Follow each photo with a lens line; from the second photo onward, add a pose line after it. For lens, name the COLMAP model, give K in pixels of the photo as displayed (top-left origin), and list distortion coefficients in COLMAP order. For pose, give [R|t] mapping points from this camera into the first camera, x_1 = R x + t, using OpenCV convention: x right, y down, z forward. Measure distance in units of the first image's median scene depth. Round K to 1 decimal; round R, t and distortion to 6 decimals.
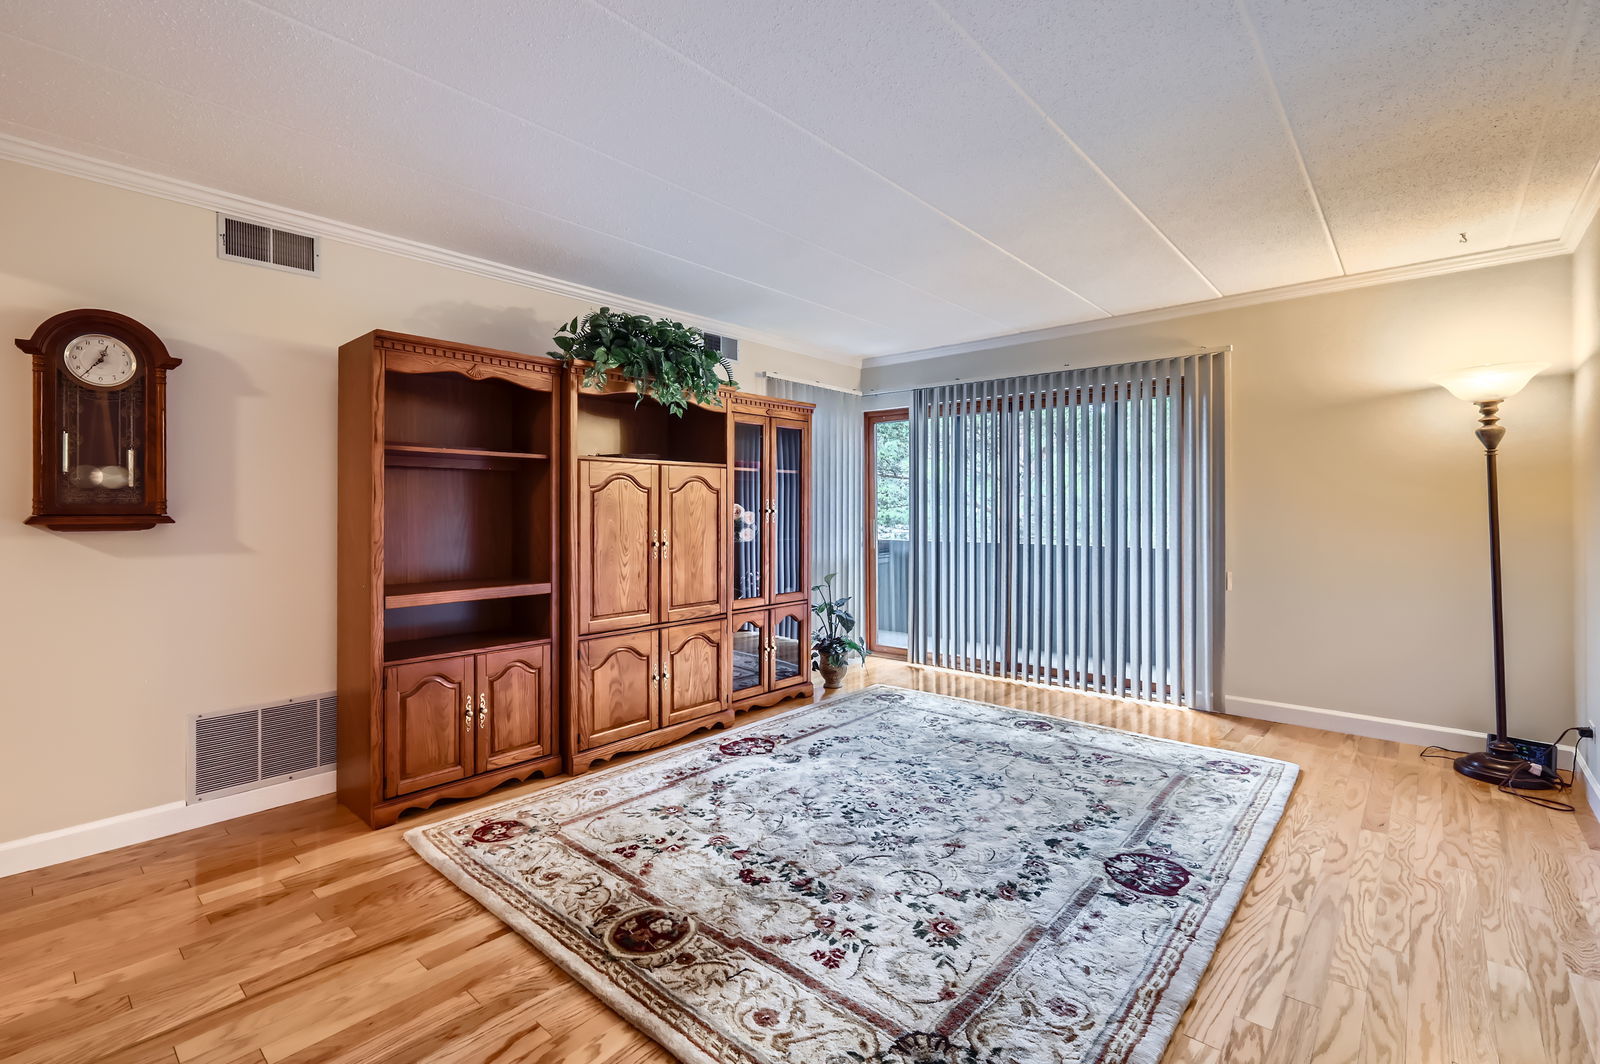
lens RADIAL K [[705.4, 0, 796.5], [0, 705.4, 521.8], [0, 0, 1]] dist [0.004077, -0.000263]
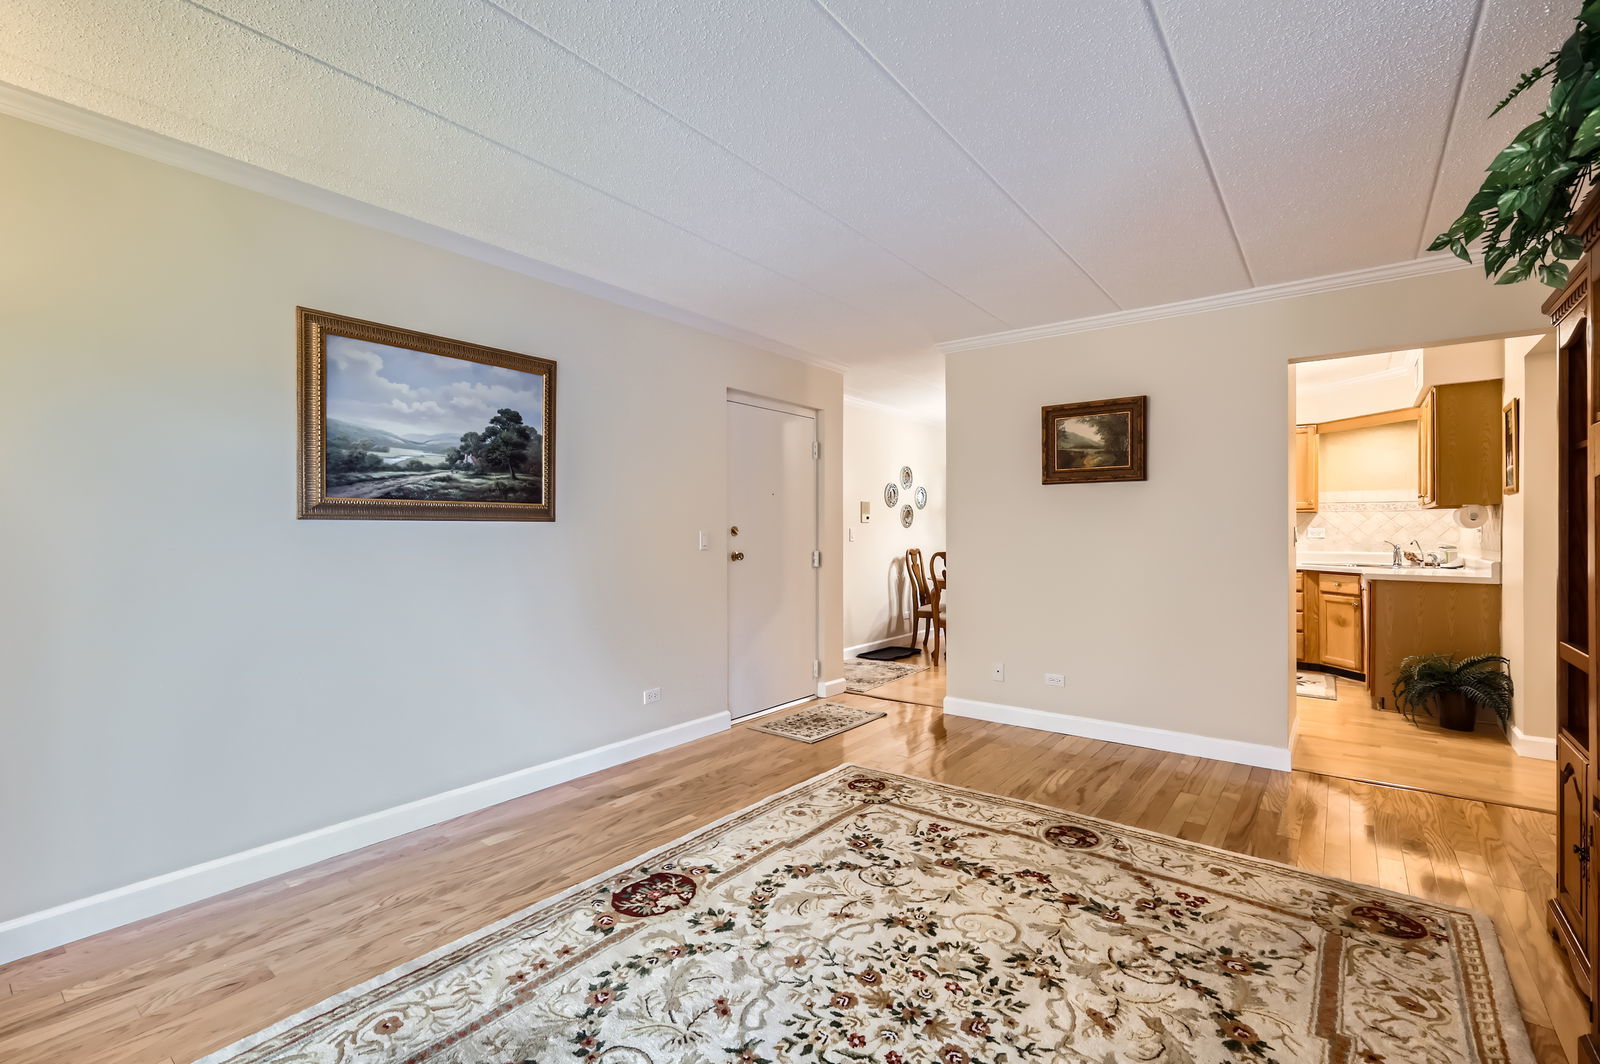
lens RADIAL K [[705.4, 0, 796.5], [0, 705.4, 521.8], [0, 0, 1]] dist [0.004077, -0.000263]
pose [[-0.997895, 0.003699, -0.064745, 0.378651], [0.003350, 0.999979, 0.005499, -0.041043], [0.064764, 0.005271, -0.997887, 2.123867]]
